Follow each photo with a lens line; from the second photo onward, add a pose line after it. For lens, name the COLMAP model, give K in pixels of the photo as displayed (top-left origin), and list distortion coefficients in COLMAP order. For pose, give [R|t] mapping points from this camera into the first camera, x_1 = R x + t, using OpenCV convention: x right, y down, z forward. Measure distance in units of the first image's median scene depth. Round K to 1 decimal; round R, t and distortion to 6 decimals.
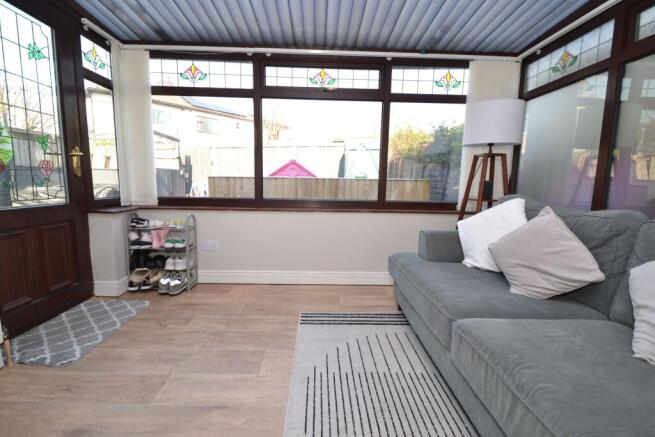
lens RADIAL K [[294.7, 0, 323.8], [0, 294.7, 219.9], [0, 0, 1]] dist [-0.016746, -0.000625]
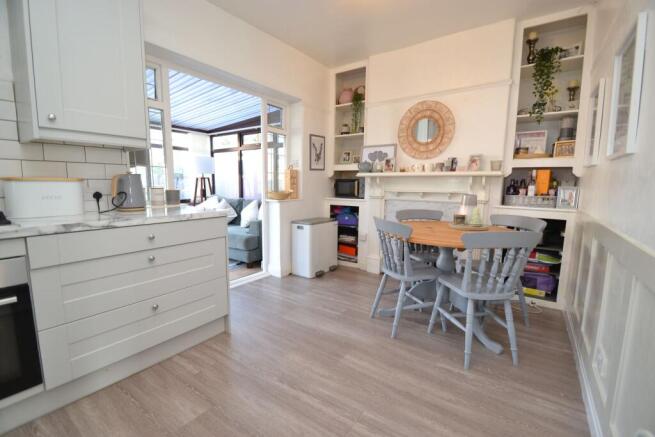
lens RADIAL K [[294.7, 0, 323.8], [0, 294.7, 219.9], [0, 0, 1]] dist [-0.016746, -0.000625]
pose [[0.604392, -0.117815, 0.787927, -0.742873], [0.108855, 0.991942, 0.064821, 0.065464], [-0.789215, 0.046592, 0.612347, -1.192222]]
